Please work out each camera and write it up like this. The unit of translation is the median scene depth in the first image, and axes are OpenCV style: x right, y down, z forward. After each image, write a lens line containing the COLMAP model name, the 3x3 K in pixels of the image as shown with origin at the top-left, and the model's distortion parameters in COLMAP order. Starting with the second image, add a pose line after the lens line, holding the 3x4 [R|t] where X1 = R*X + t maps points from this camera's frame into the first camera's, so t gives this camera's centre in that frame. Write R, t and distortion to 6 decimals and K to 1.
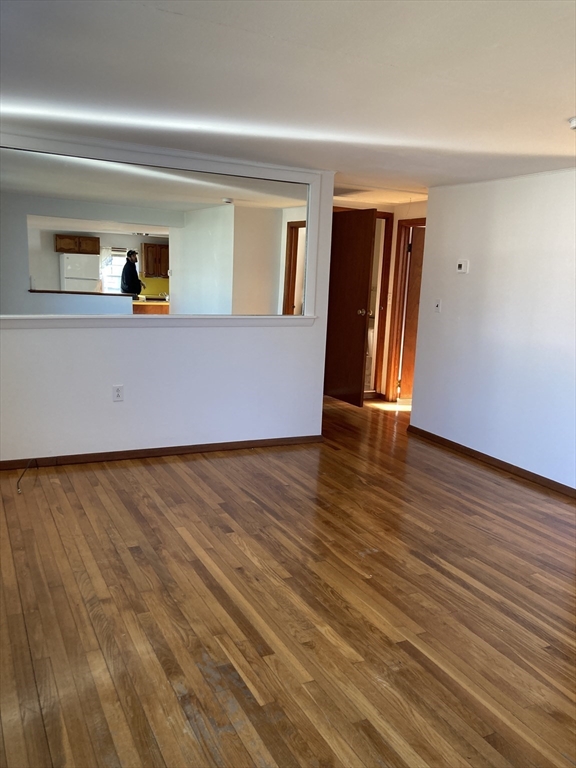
lens RADIAL K [[631.1, 0, 296.3], [0, 631.1, 384.3], [0, 0, 1]] dist [0.005020, -0.000412]
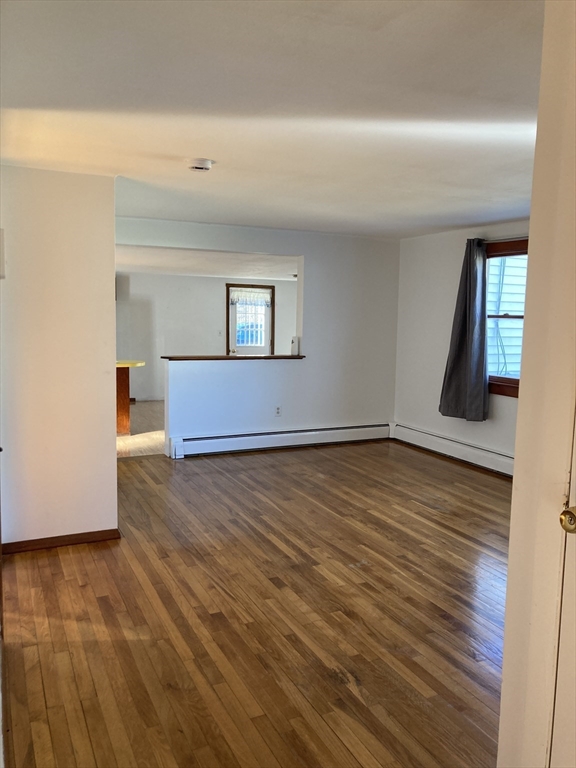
lens RADIAL K [[631.1, 0, 296.3], [0, 631.1, 384.3], [0, 0, 1]] dist [0.005020, -0.000412]
pose [[-0.996604, -0.078785, 0.023928, 0.219166], [-0.068298, 0.953305, 0.294186, -0.348889], [-0.045988, 0.291553, -0.955449, 1.957026]]
